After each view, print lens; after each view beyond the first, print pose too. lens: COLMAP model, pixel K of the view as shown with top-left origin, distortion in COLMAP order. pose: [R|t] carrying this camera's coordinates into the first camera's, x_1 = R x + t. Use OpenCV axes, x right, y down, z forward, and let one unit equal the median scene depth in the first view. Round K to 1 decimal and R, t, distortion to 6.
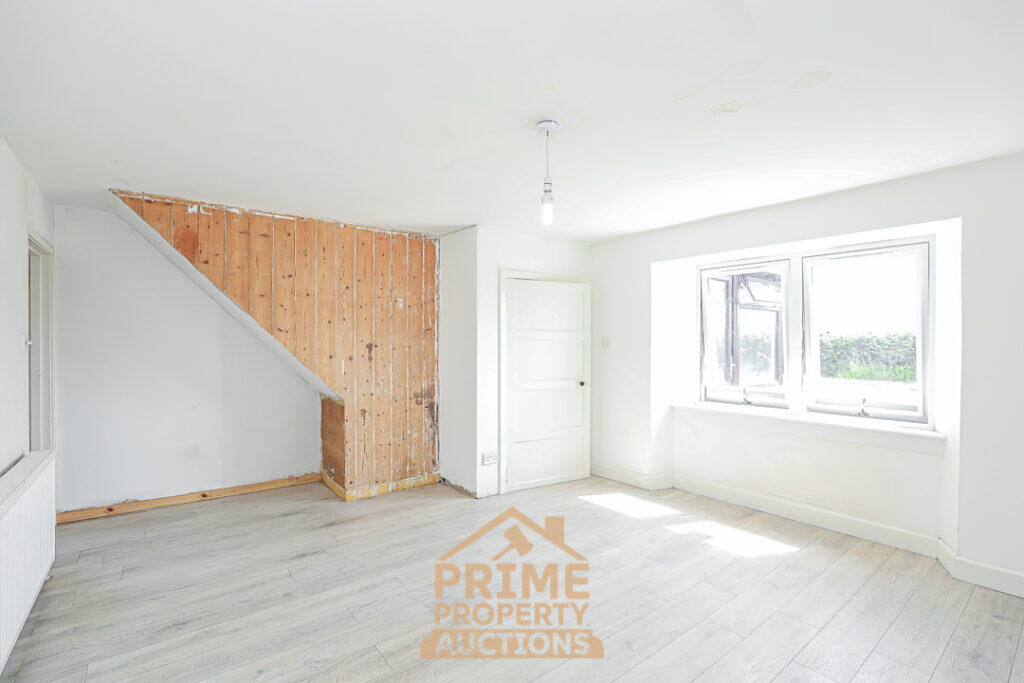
lens RADIAL K [[479.6, 0, 512.0], [0, 479.6, 341.5], [0, 0, 1]] dist [-0.044275, 0.020392]
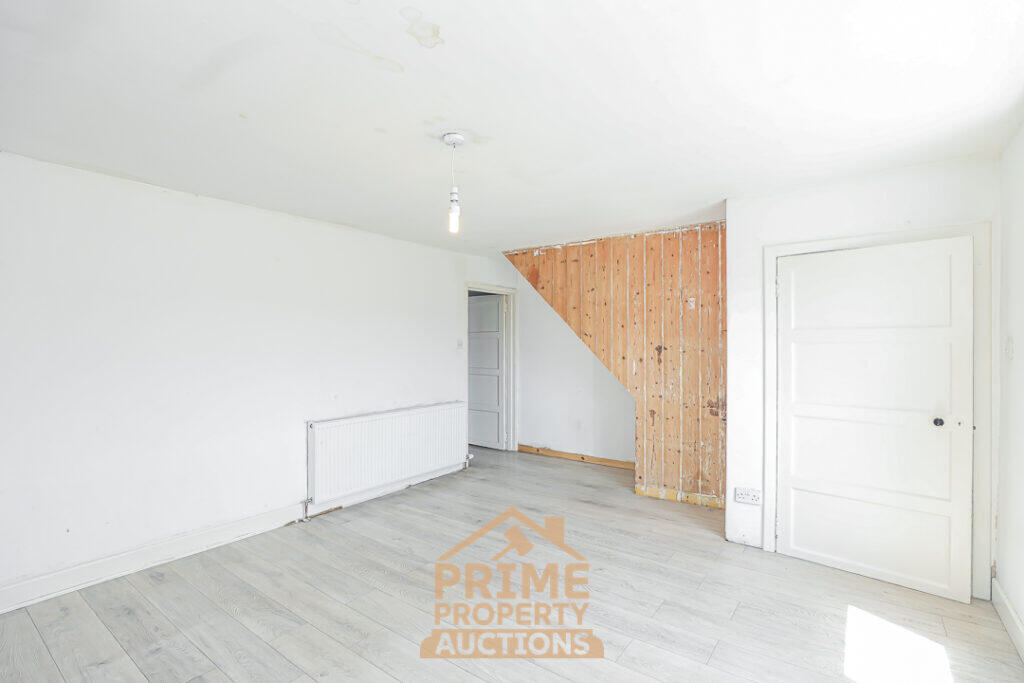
lens RADIAL K [[473.6, 0, 537.5], [0, 473.6, 343.6], [0, 0, 1]] dist [-0.018582, 0.000234]
pose [[0.301539, 0.000187, -0.953454, 0.596814], [-0.002133, 0.999998, -0.000478, 0.000140], [0.953451, 0.002178, 0.301539, 0.468566]]
